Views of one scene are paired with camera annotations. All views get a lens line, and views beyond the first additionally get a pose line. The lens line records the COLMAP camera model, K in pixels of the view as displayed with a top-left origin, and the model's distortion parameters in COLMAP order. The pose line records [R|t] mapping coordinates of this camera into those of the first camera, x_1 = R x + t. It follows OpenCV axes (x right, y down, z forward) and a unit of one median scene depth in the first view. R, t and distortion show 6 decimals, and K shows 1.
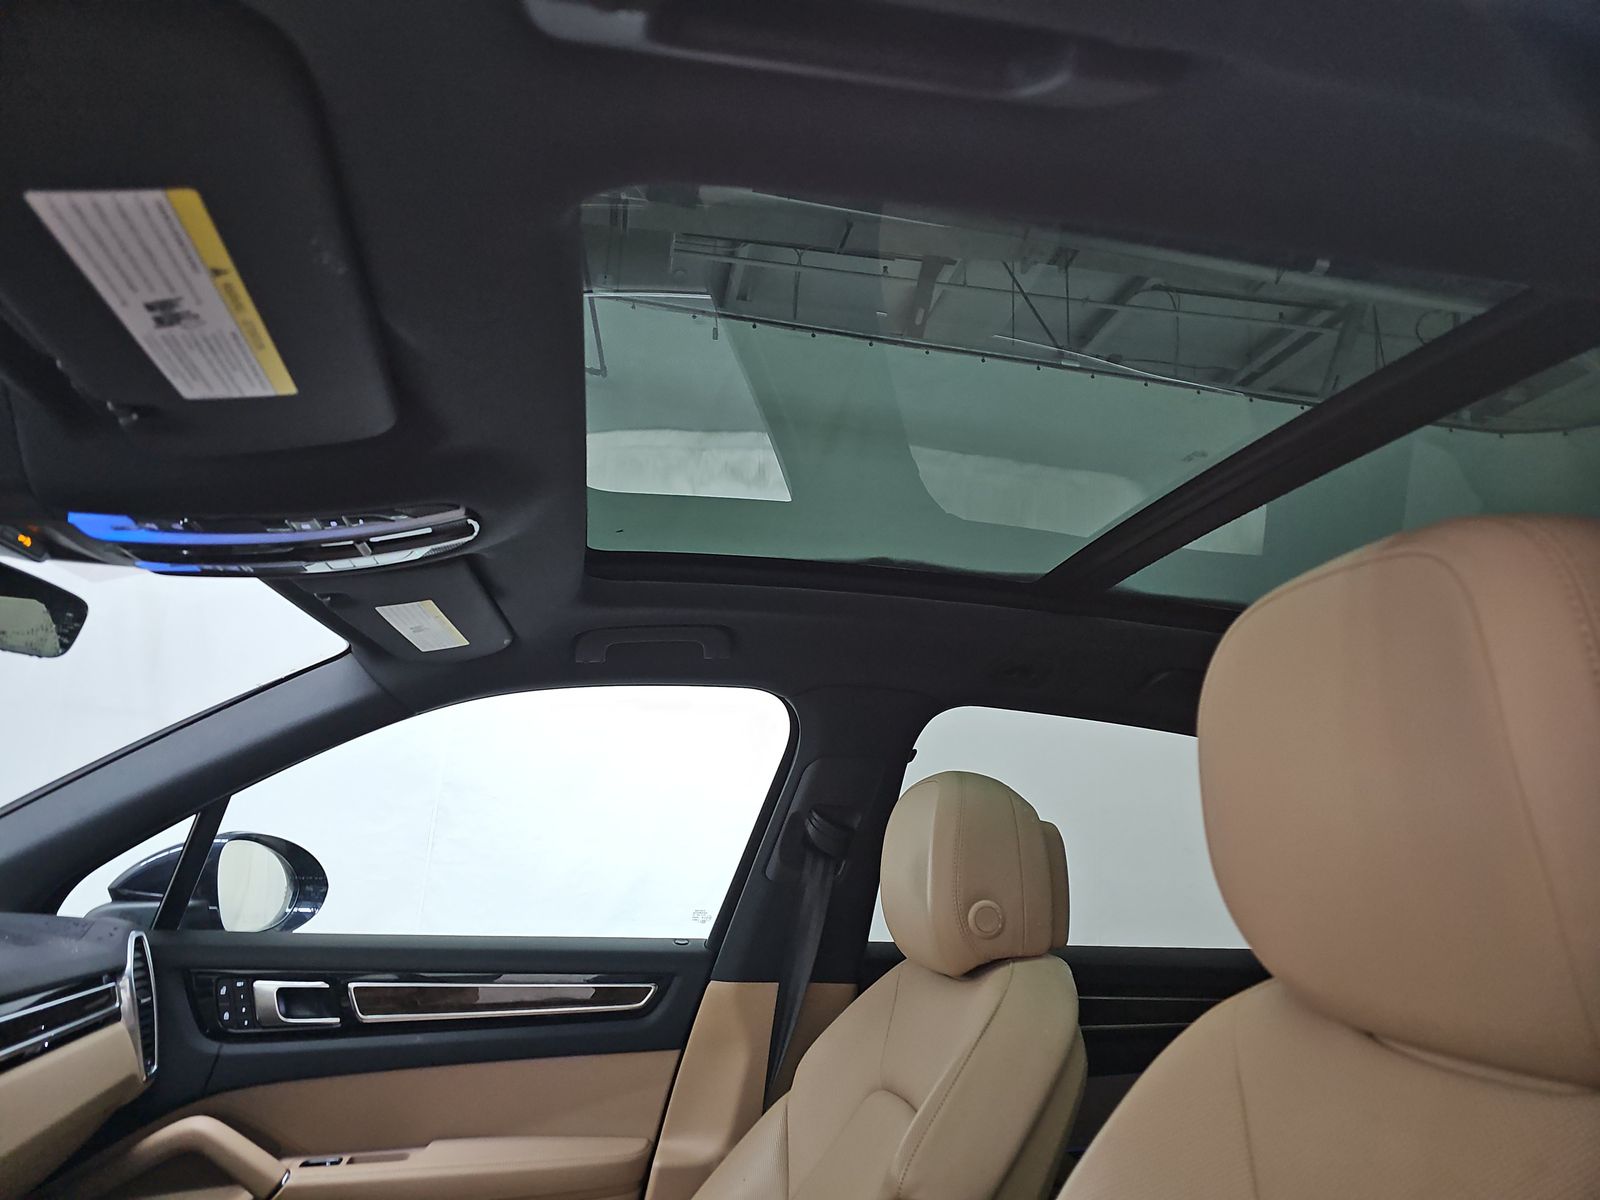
lens RADIAL K [[1037.8, 0, 800.0], [0, 1037.8, 600.0], [0, 0, 1]] dist [0.069666, -0.076158]
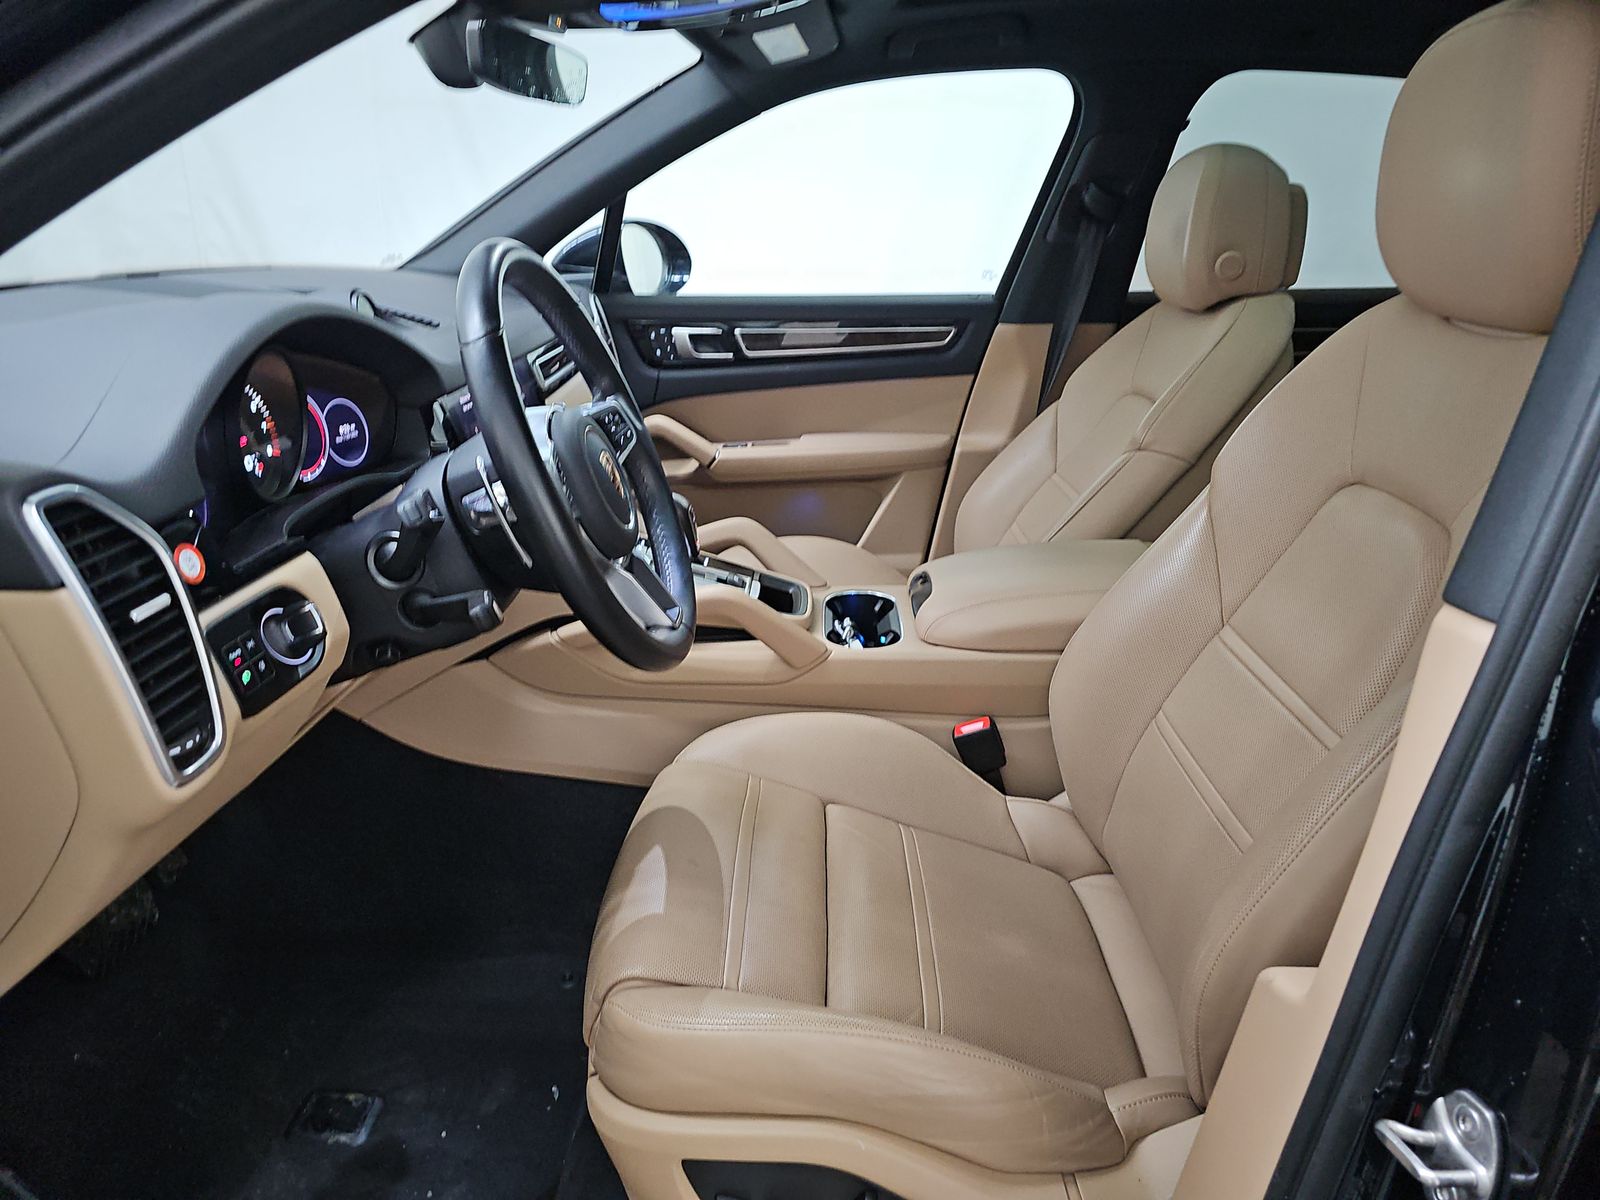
lens RADIAL K [[1037.8, 0, 800.0], [0, 1037.8, 600.0], [0, 0, 1]] dist [0.069666, -0.076158]
pose [[0.976330, 0.036817, -0.213131, -0.037949], [0.087720, 0.833322, 0.545784, -0.082569], [0.197701, -0.551561, 0.810367, -0.297125]]
